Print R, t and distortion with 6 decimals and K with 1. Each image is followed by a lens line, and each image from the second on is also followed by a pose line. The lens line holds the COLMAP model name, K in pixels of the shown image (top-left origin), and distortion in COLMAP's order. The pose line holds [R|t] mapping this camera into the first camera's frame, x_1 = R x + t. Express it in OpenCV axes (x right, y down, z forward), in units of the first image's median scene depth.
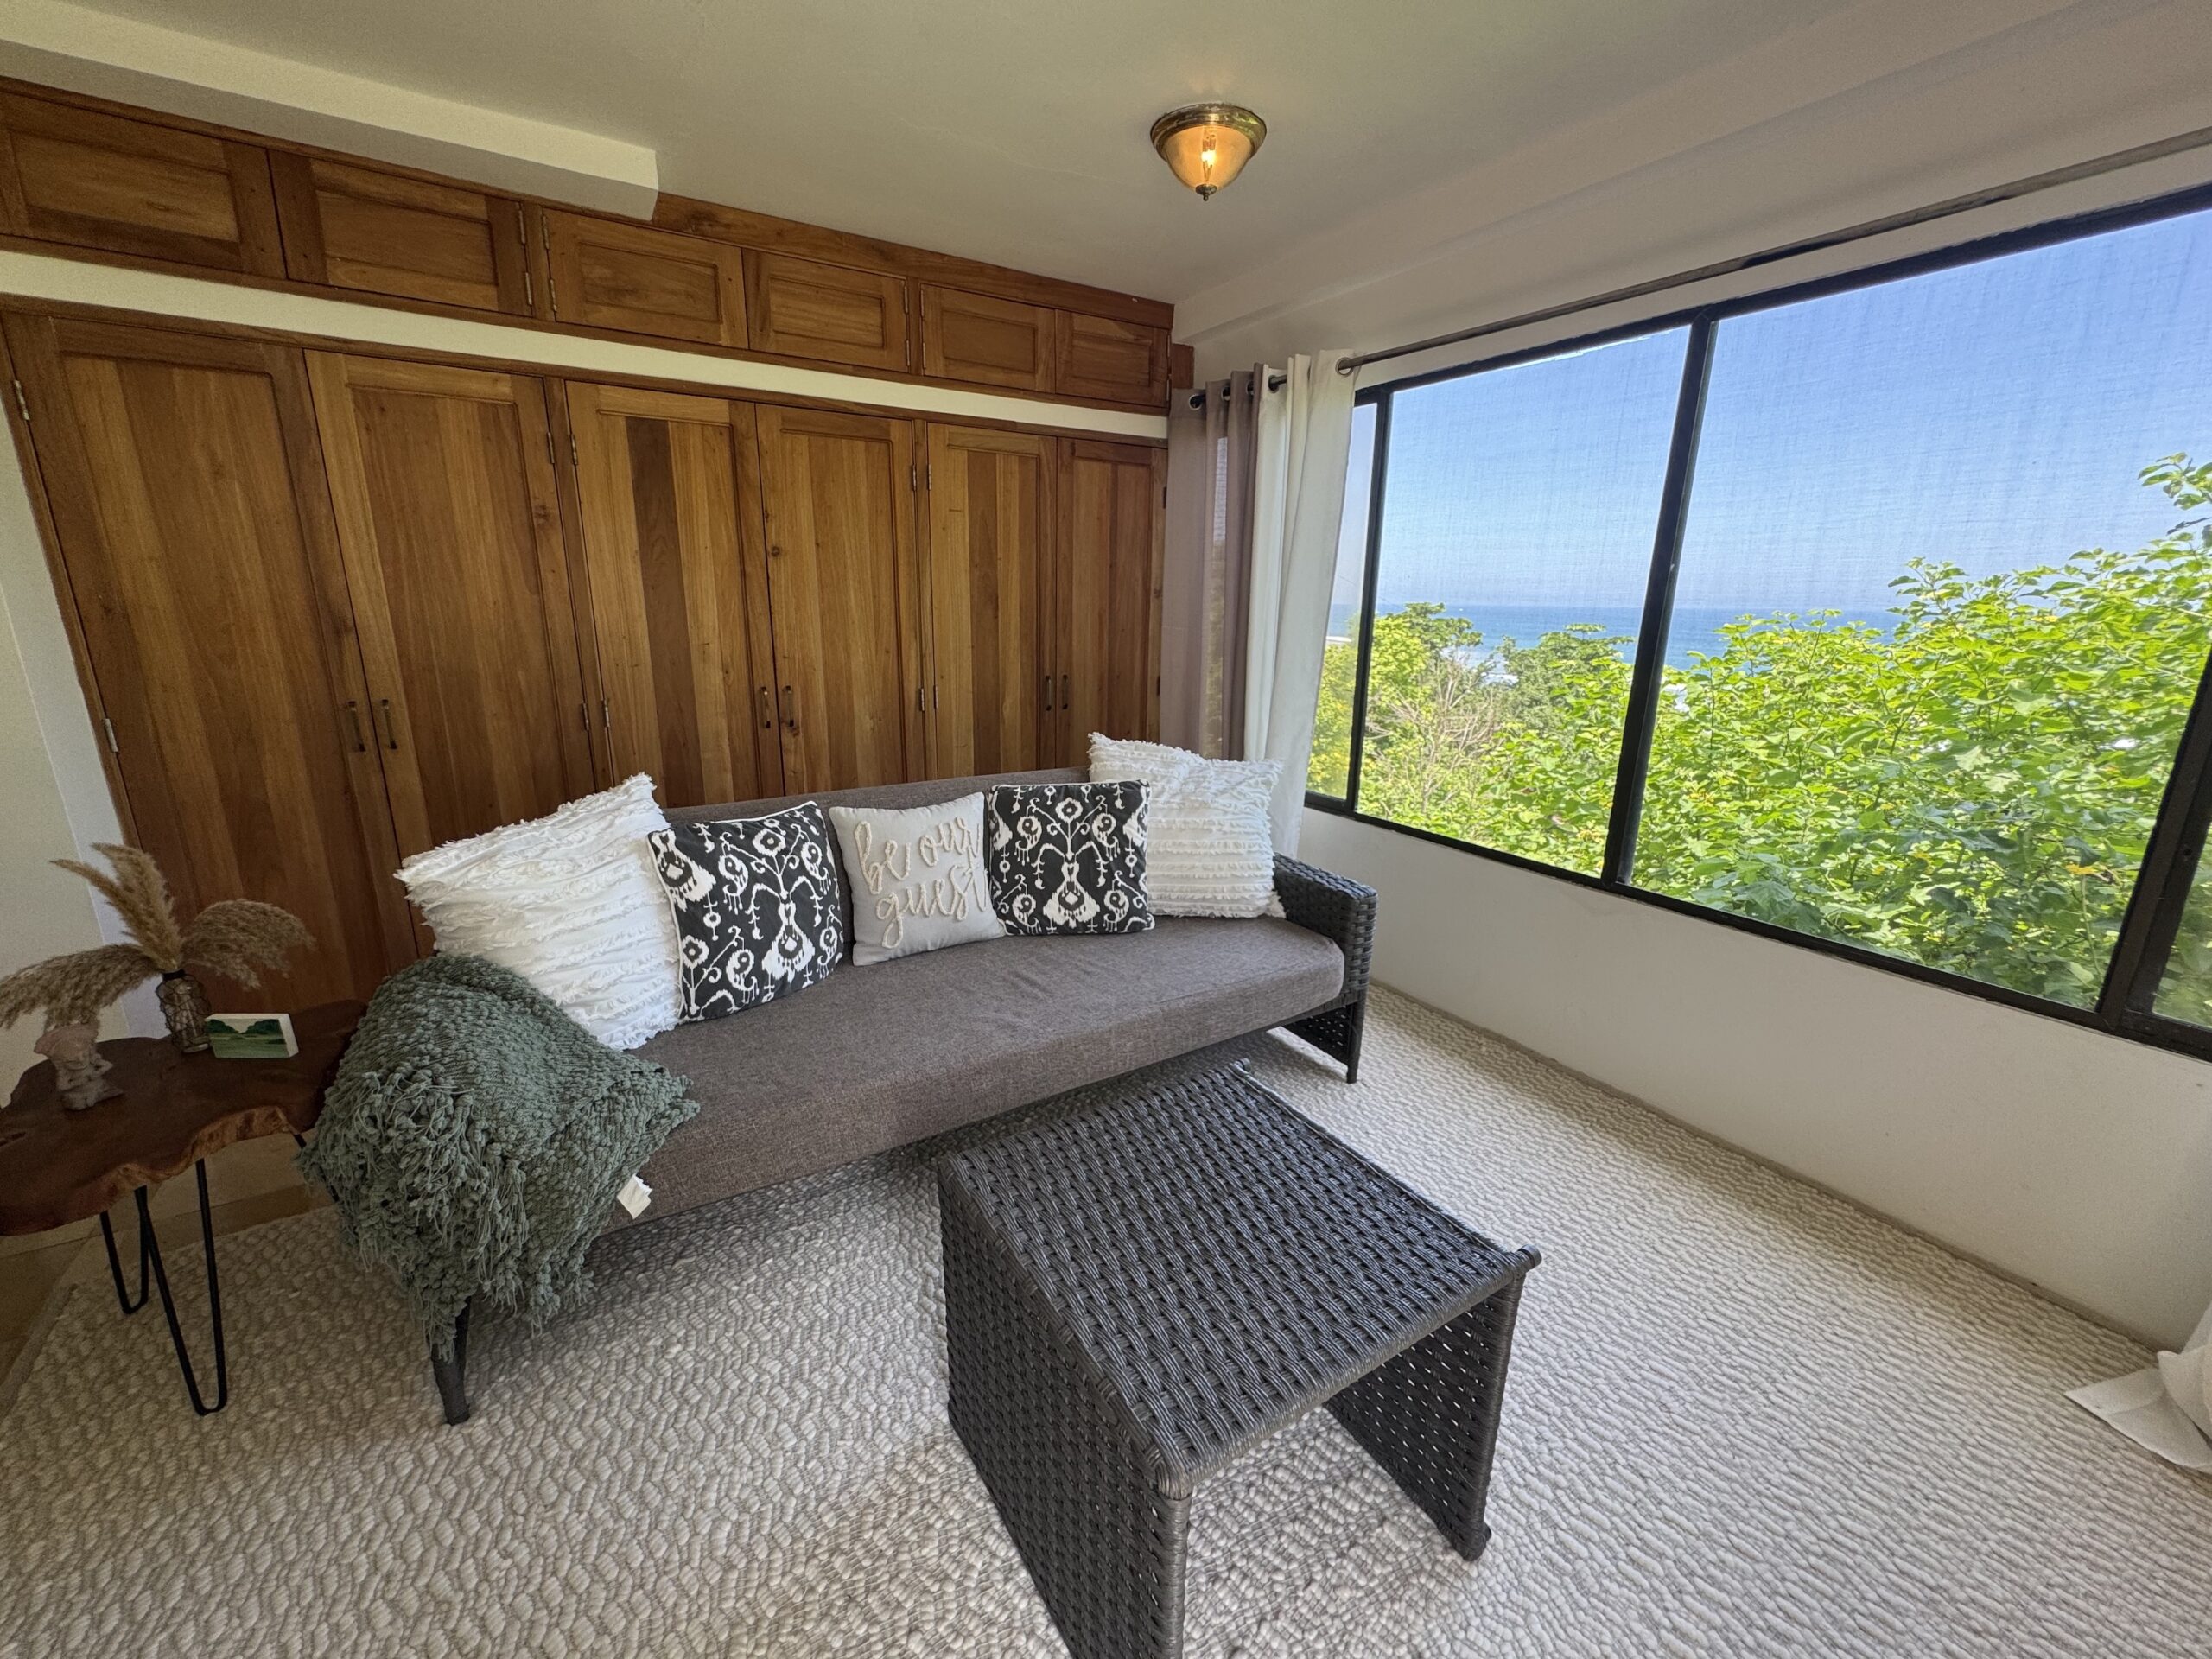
lens RADIAL K [[882.9, 0, 1110.1], [0, 882.9, 833.6], [0, 0, 1]] dist [-0.002868, 0.000637]
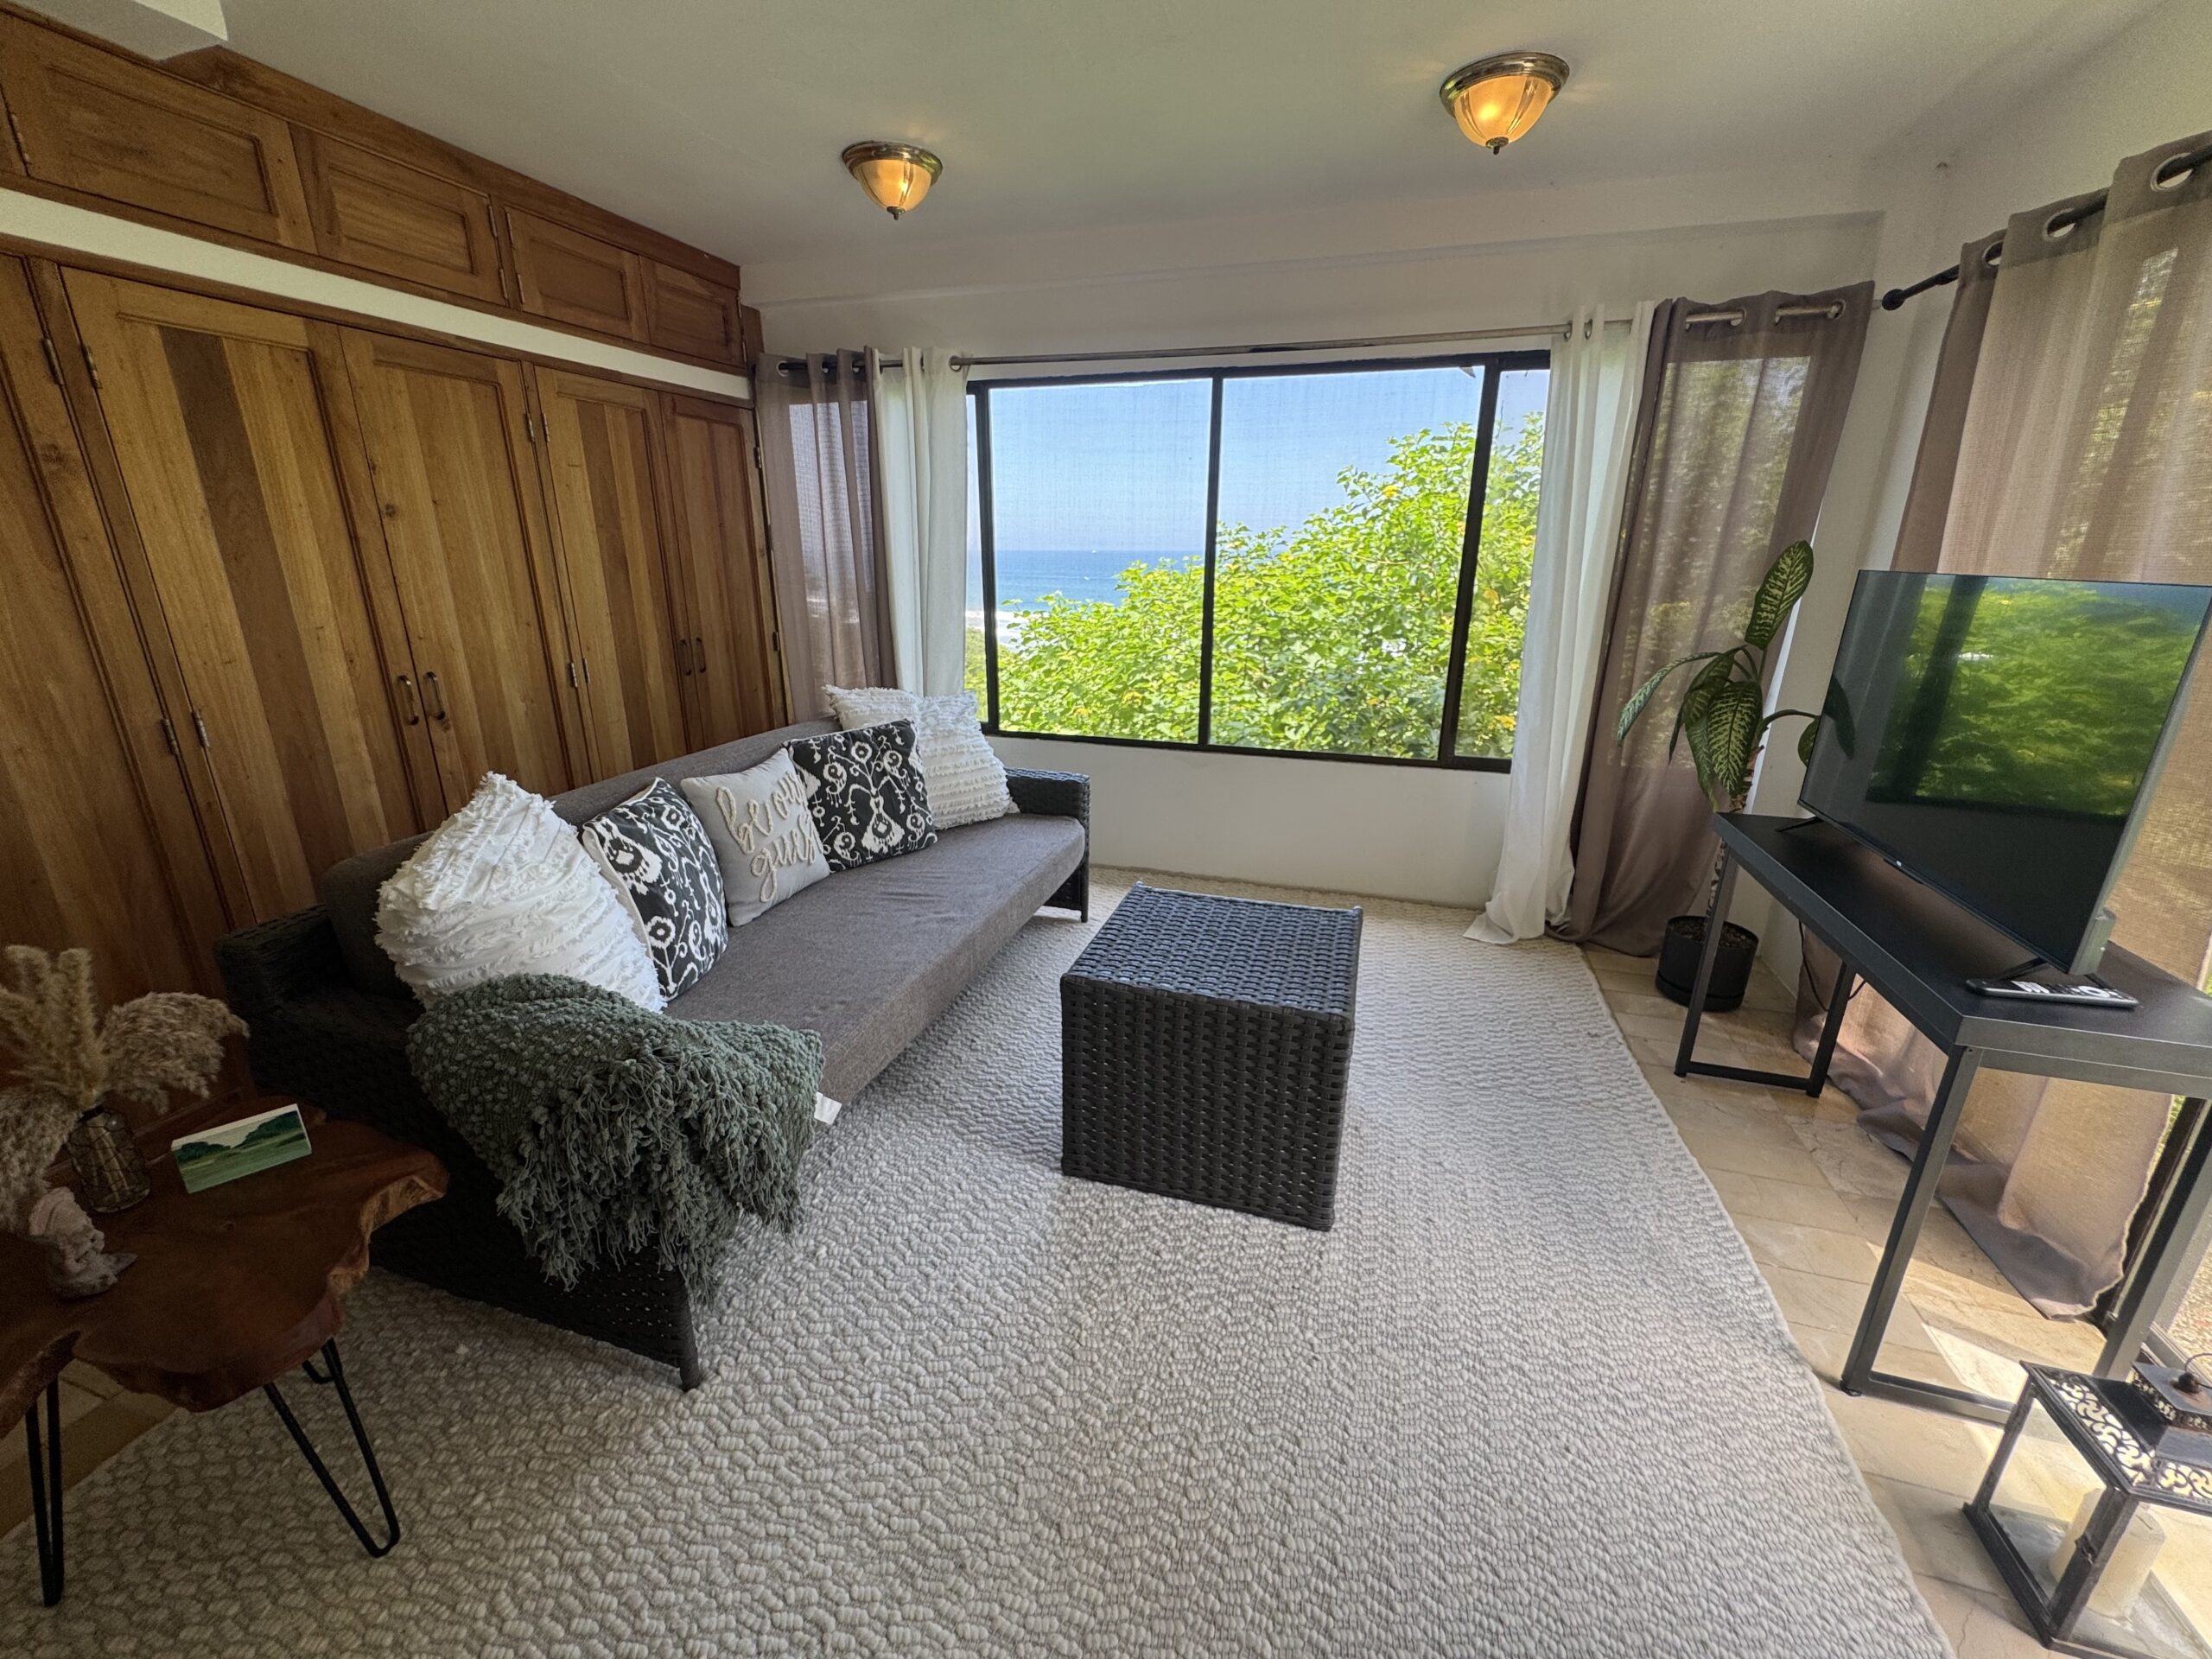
lens RADIAL K [[882.9, 0, 1107.6], [0, 882.9, 832.7], [0, 0, 1]] dist [-0.002868, 0.000637]
pose [[0.758015, -0.209620, 0.617635, -0.509005], [0.173730, 0.977628, 0.118581, -0.005133], [-0.628674, 0.017415, 0.777474, -0.073265]]
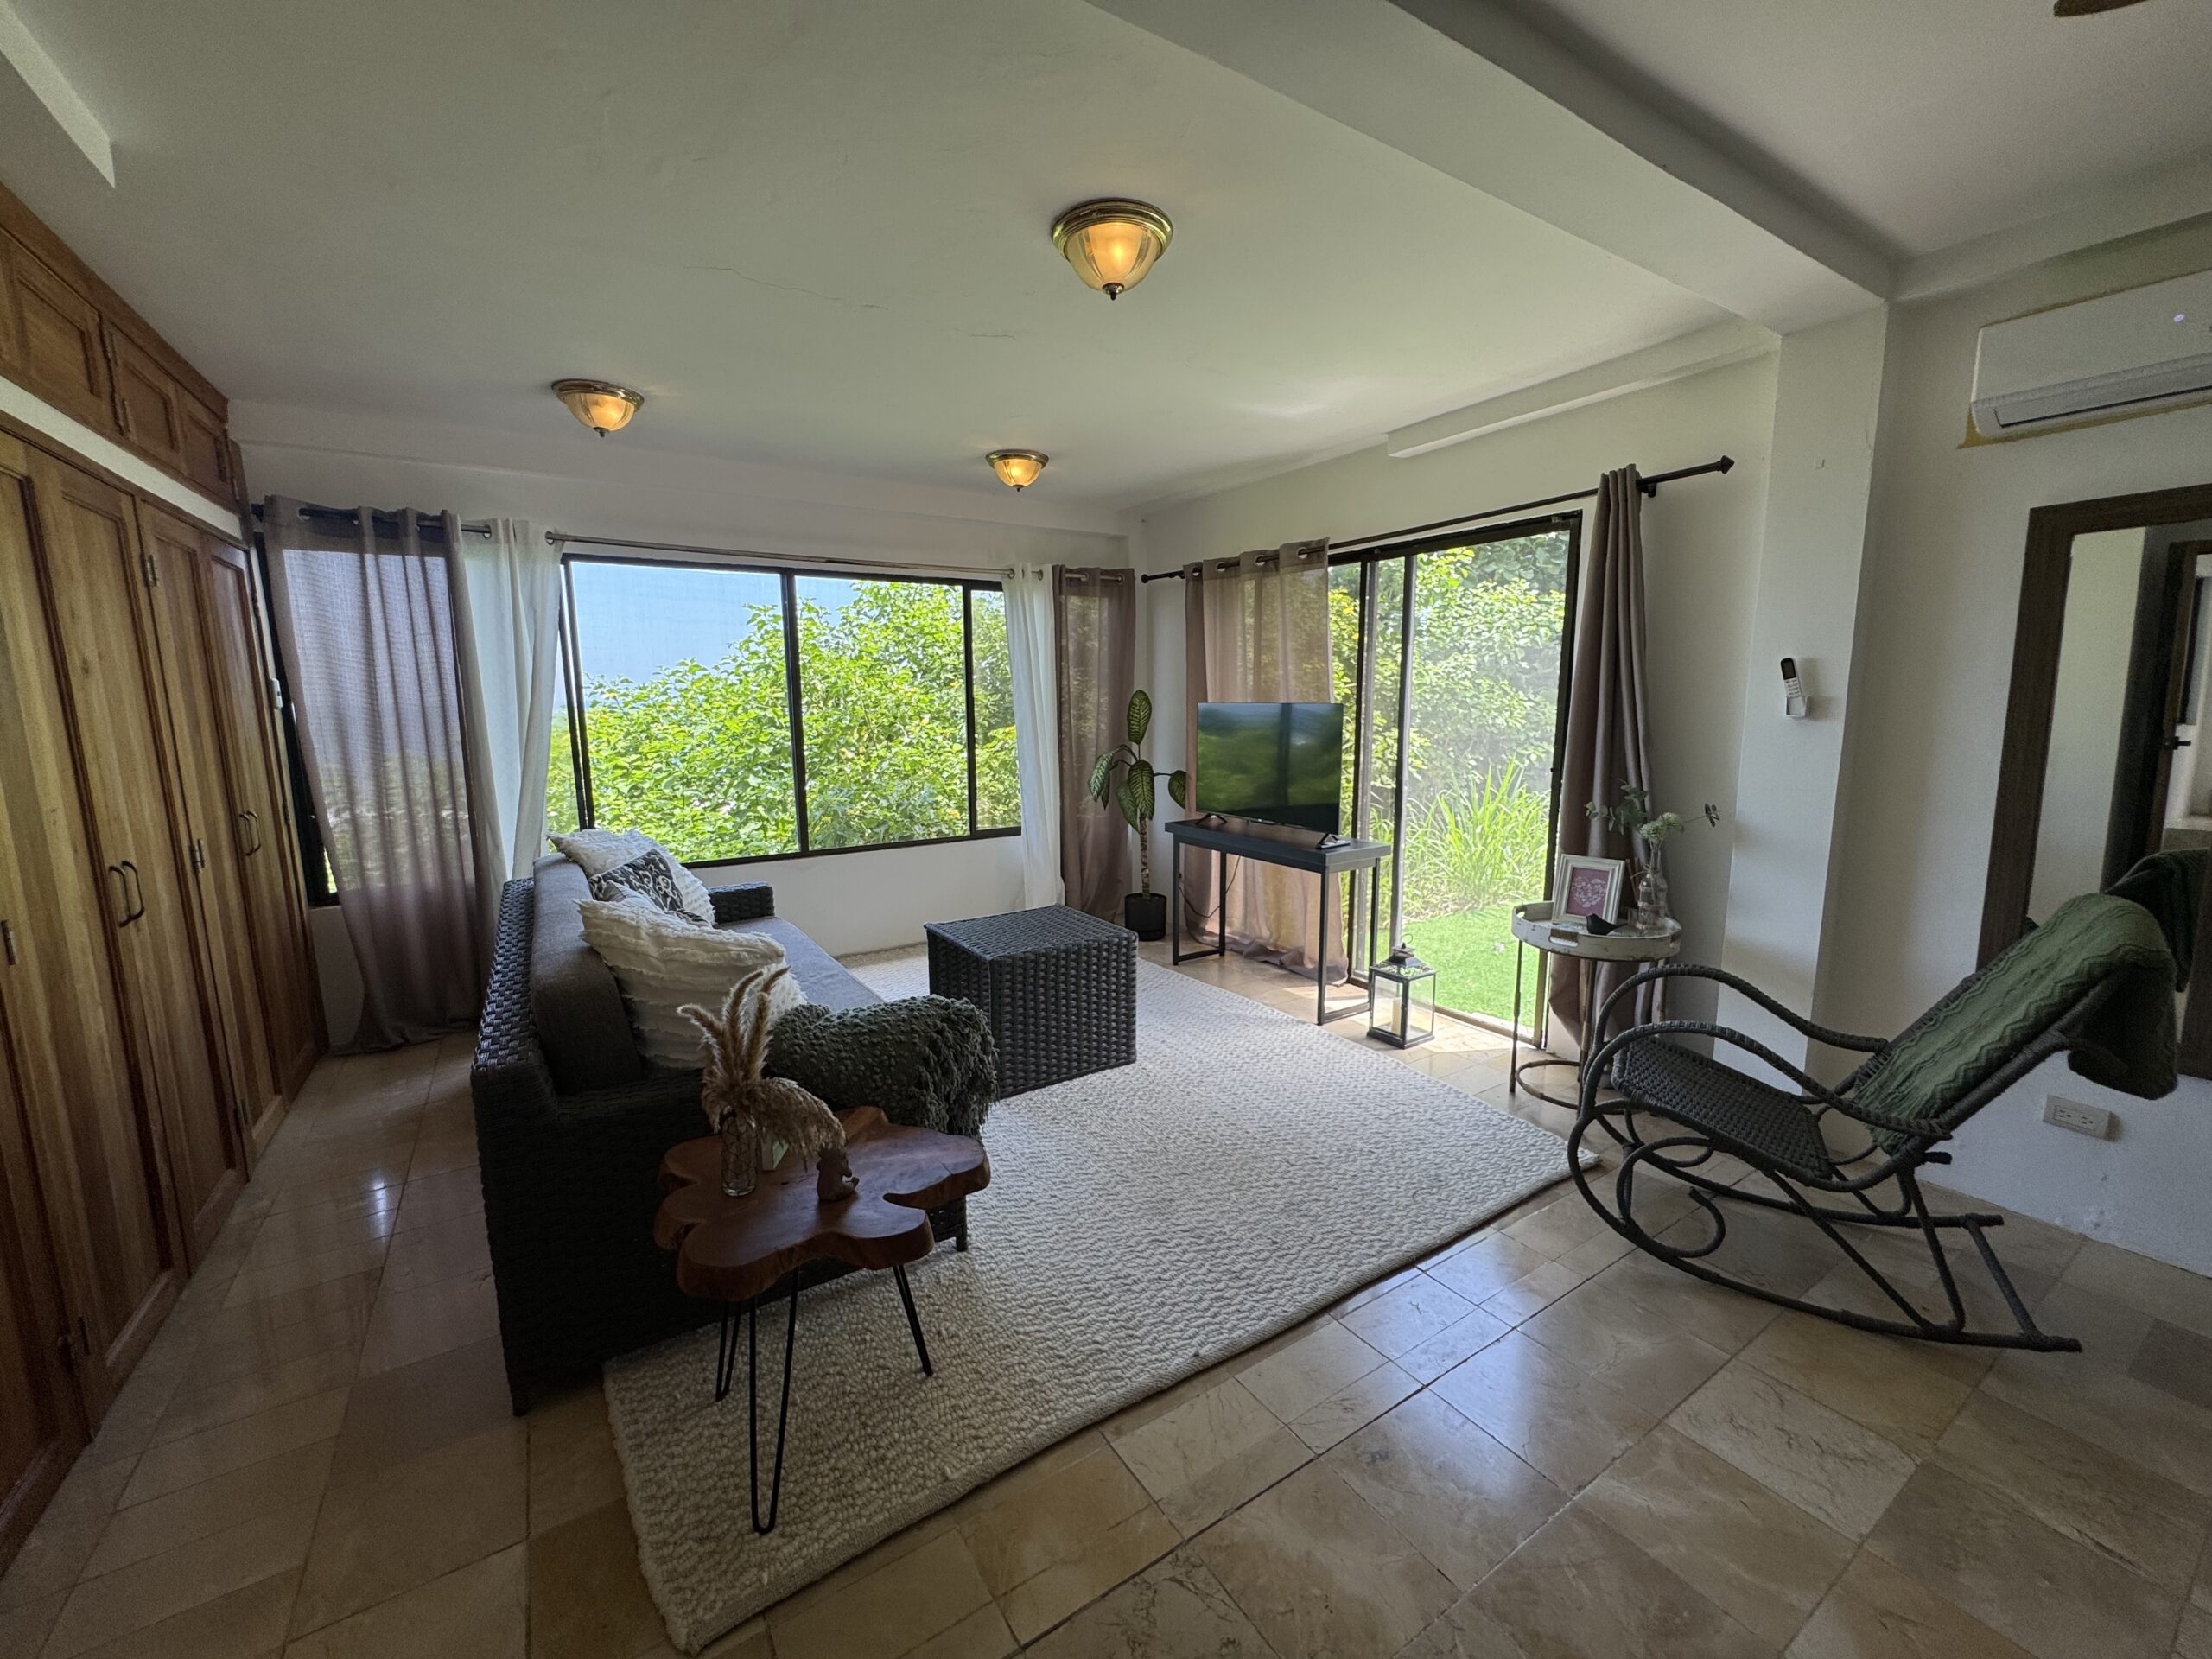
lens RADIAL K [[882.9, 0, 1115.7], [0, 882.9, 830.9], [0, 0, 1]] dist [-0.002868, 0.000637]
pose [[-0.021700, -0.165548, 0.985963, -1.237696], [0.267225, 0.949354, 0.165283, -0.116265], [-0.963390, 0.267060, 0.023637, 0.300227]]
